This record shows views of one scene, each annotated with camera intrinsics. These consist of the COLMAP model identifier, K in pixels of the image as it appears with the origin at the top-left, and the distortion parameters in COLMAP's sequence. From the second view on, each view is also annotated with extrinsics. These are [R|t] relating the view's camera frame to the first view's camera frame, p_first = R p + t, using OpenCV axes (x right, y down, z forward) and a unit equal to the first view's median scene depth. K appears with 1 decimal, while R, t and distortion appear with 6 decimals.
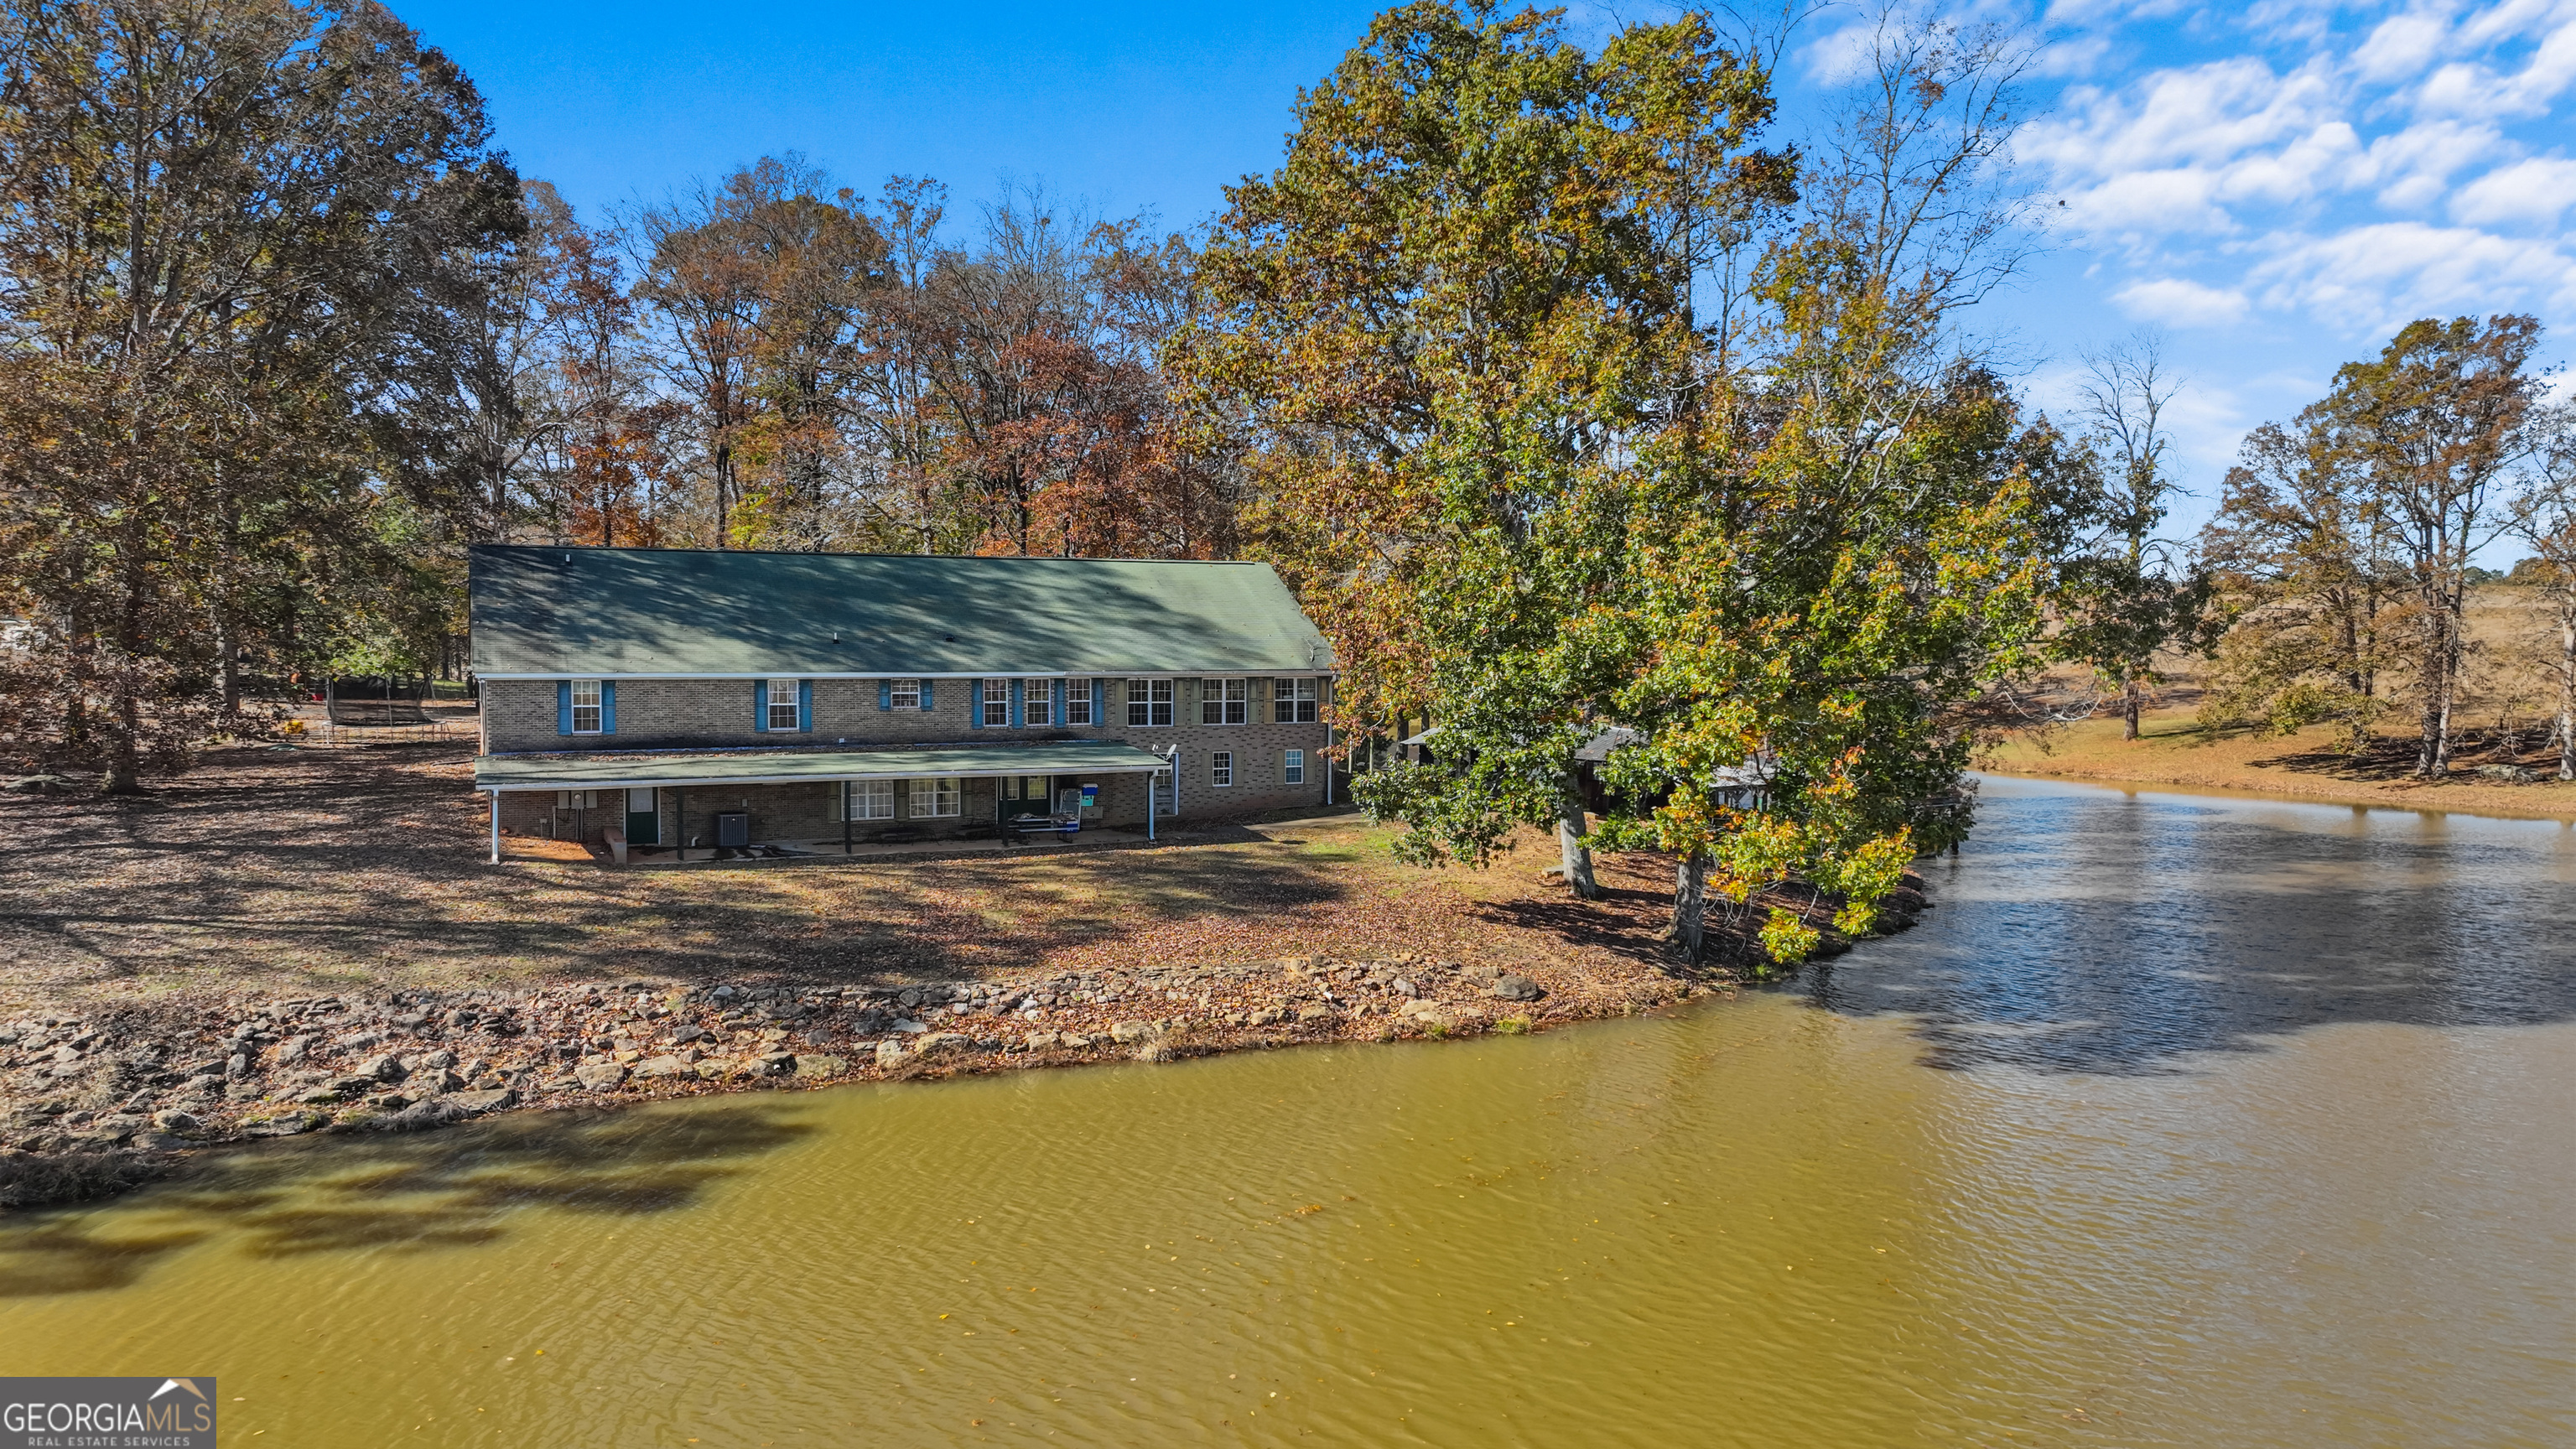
lens RADIAL K [[1806.5, 0, 1288.0], [0, 1806.5, 724.5], [0, 0, 1]] dist [0.016188, 0.003038]
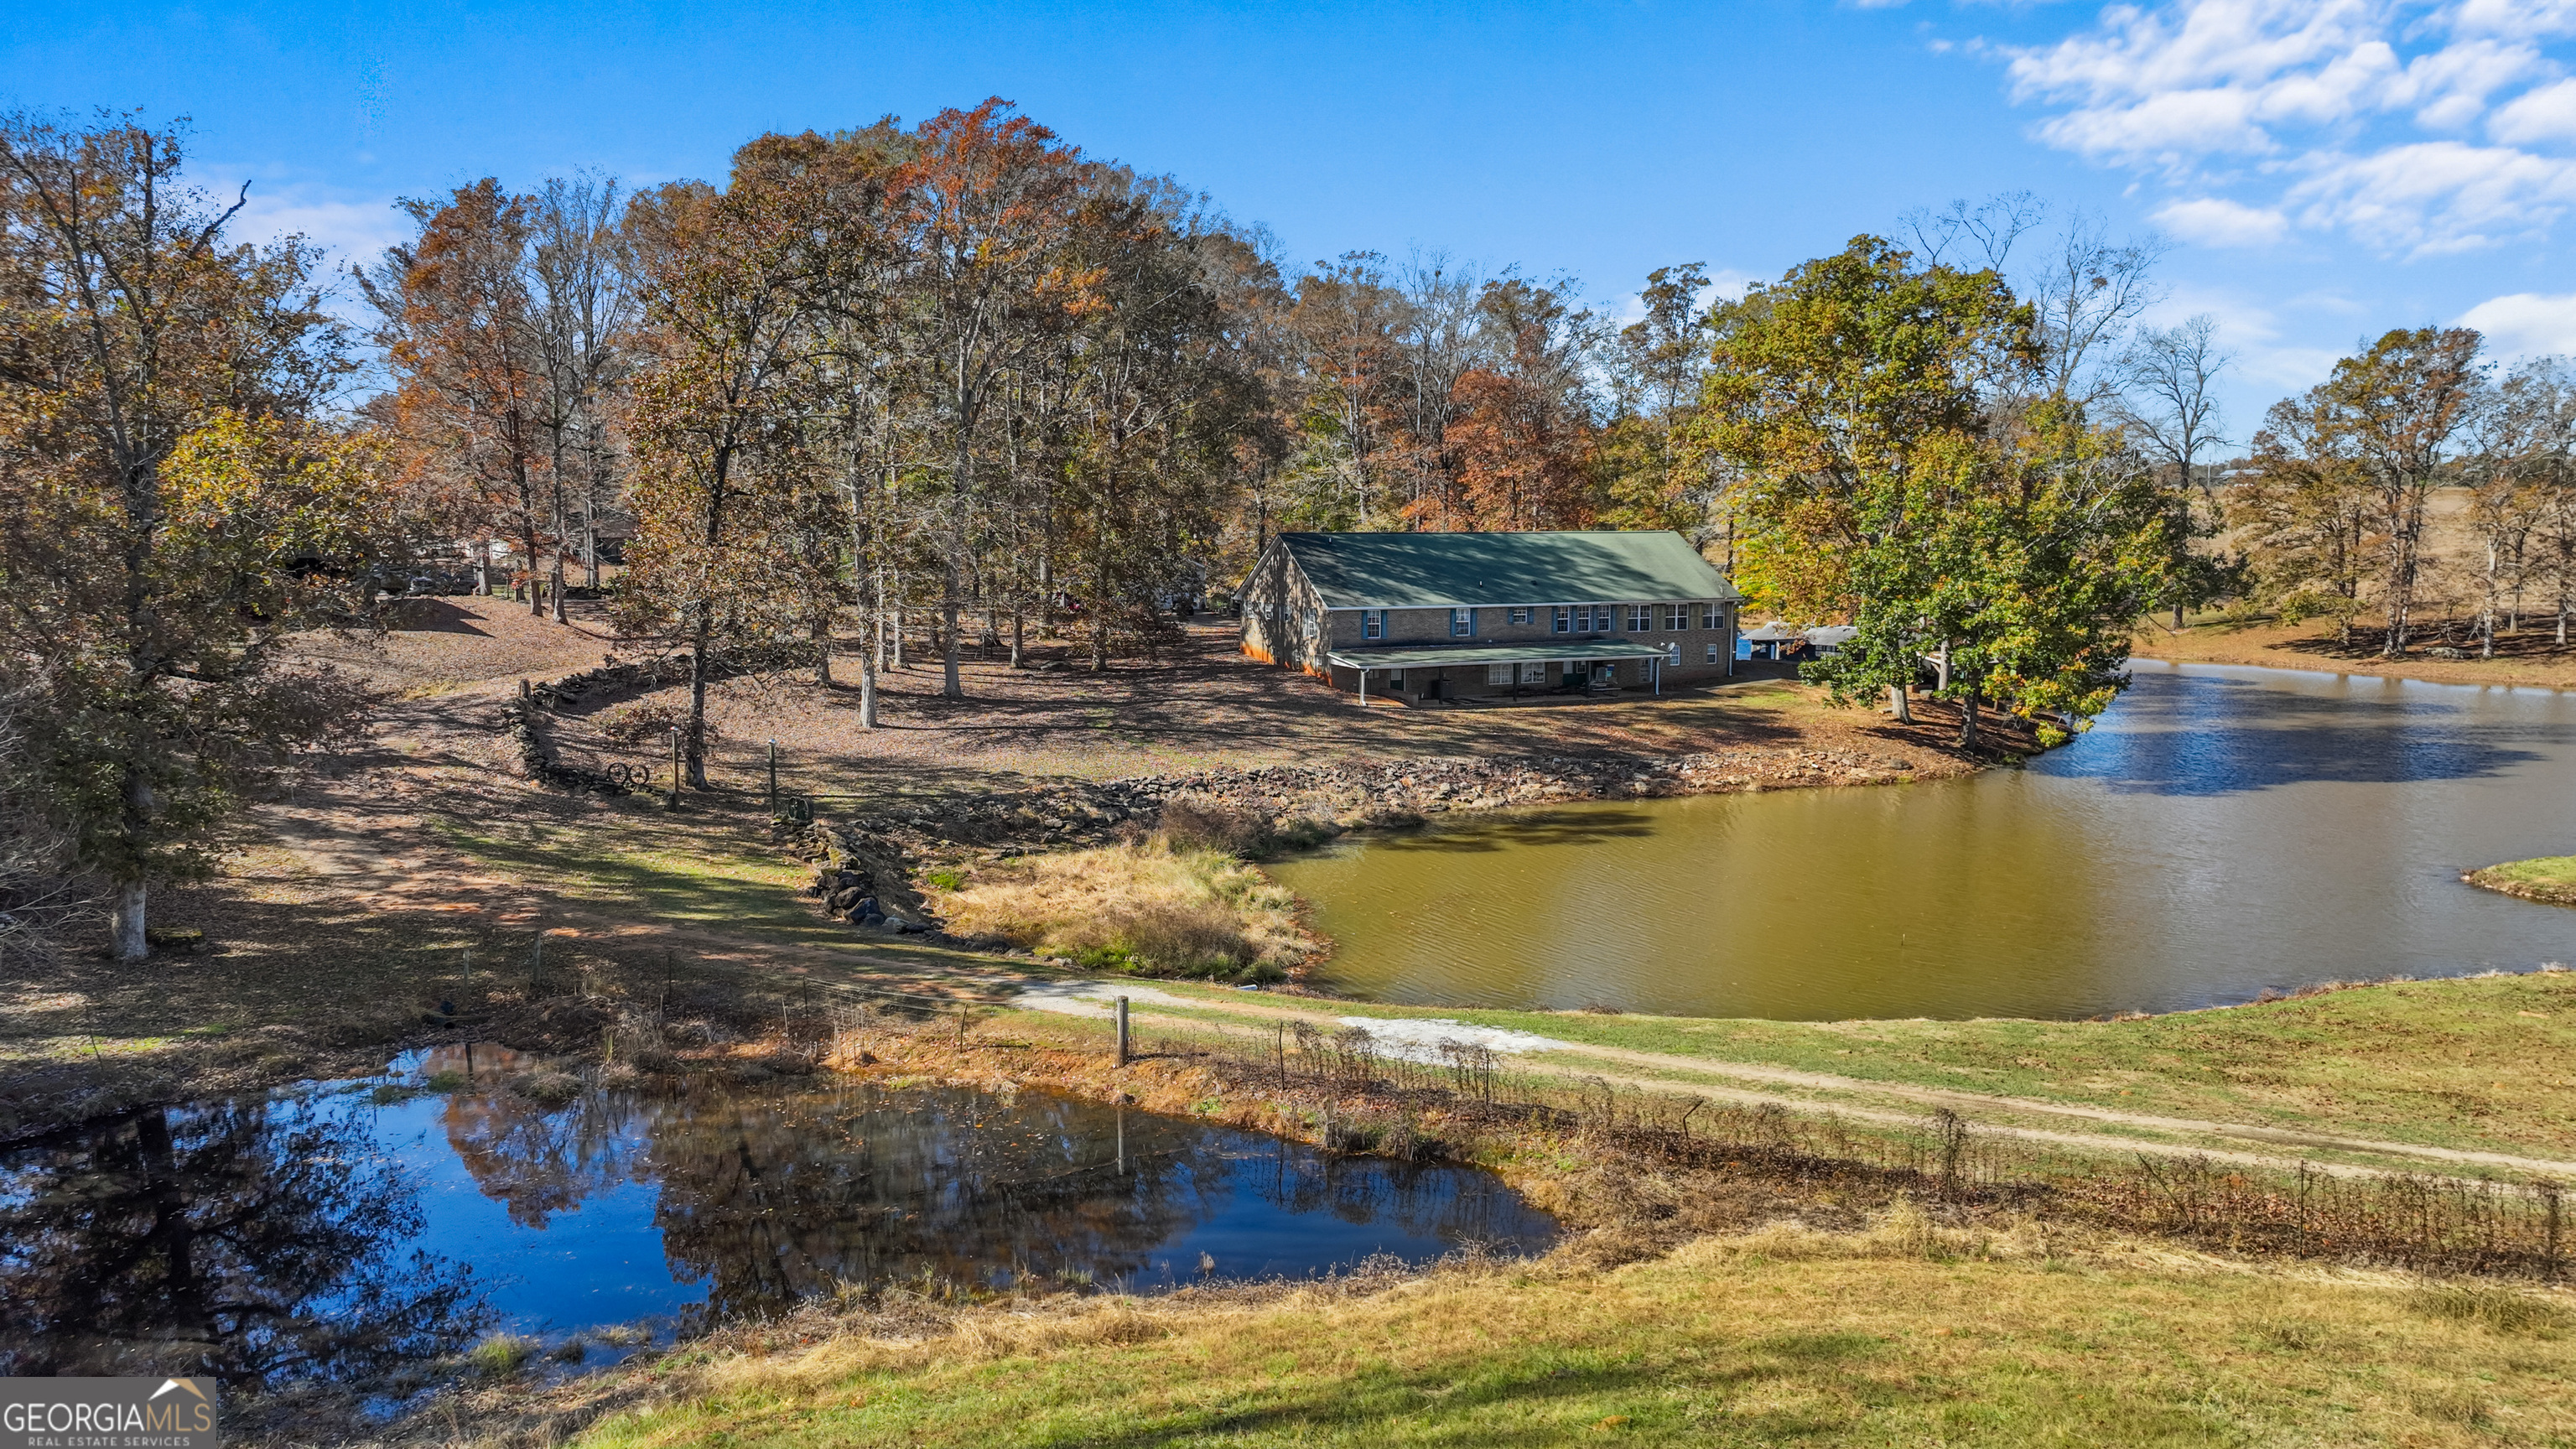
lens RADIAL K [[1826.6, 0, 1288.0], [0, 1826.6, 724.5], [0, 0, 1]] dist [0.005541, 0.009045]
pose [[0.999987, -0.002852, -0.004256, -0.245878], [0.003128, 0.997785, 0.066453, -0.016964], [0.004057, -0.066466, 0.997780, -0.469774]]
